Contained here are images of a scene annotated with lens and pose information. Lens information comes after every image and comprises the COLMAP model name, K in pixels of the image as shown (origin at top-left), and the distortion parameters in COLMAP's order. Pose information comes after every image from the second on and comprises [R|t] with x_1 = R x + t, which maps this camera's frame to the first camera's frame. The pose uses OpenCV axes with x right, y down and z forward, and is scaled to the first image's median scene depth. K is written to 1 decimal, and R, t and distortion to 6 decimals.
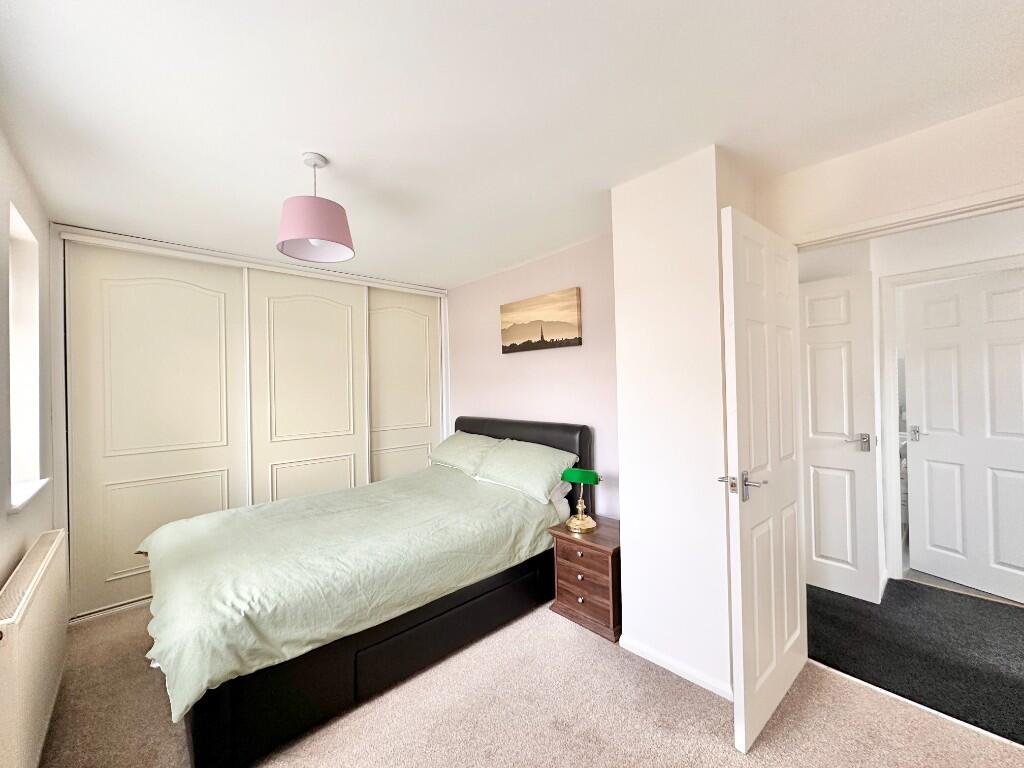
lens RADIAL K [[414.4, 0, 501.4], [0, 414.4, 384.9], [0, 0, 1]] dist [-0.005109, 0.000951]
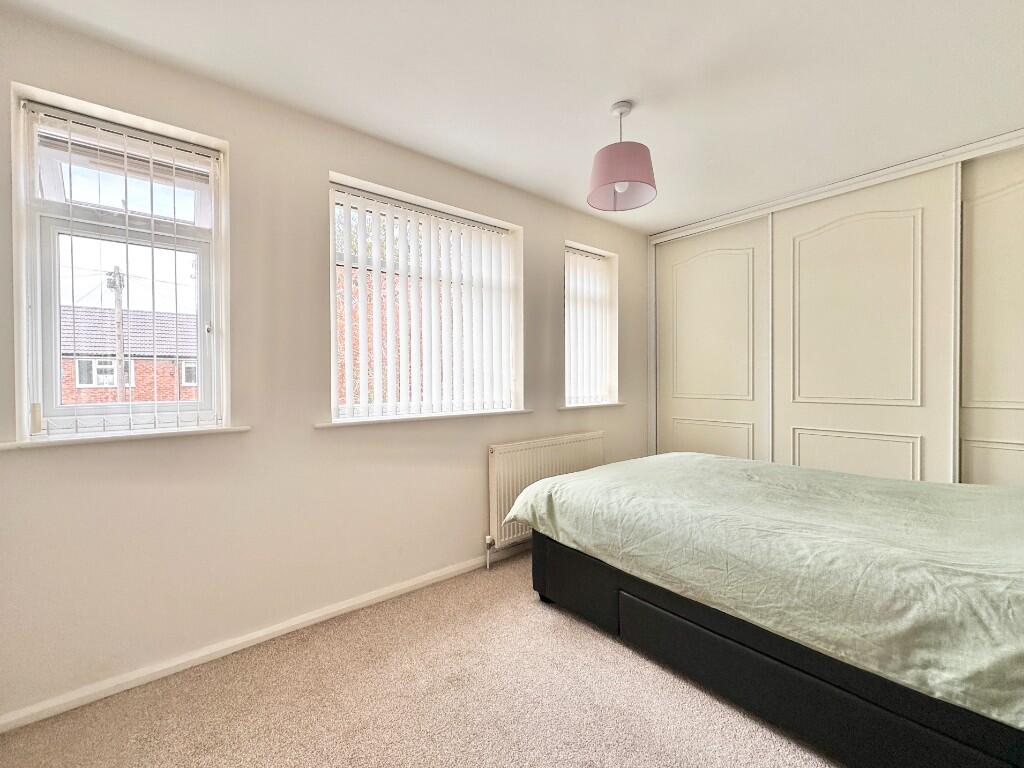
lens RADIAL K [[414.4, 0, 502.0], [0, 414.4, 381.0], [0, 0, 1]] dist [-0.005109, 0.000951]
pose [[-0.035231, 0.036544, -0.998711, 0.547424], [0.007557, 0.999312, 0.036300, 0.087507], [0.999351, -0.006268, -0.035483, 0.636679]]
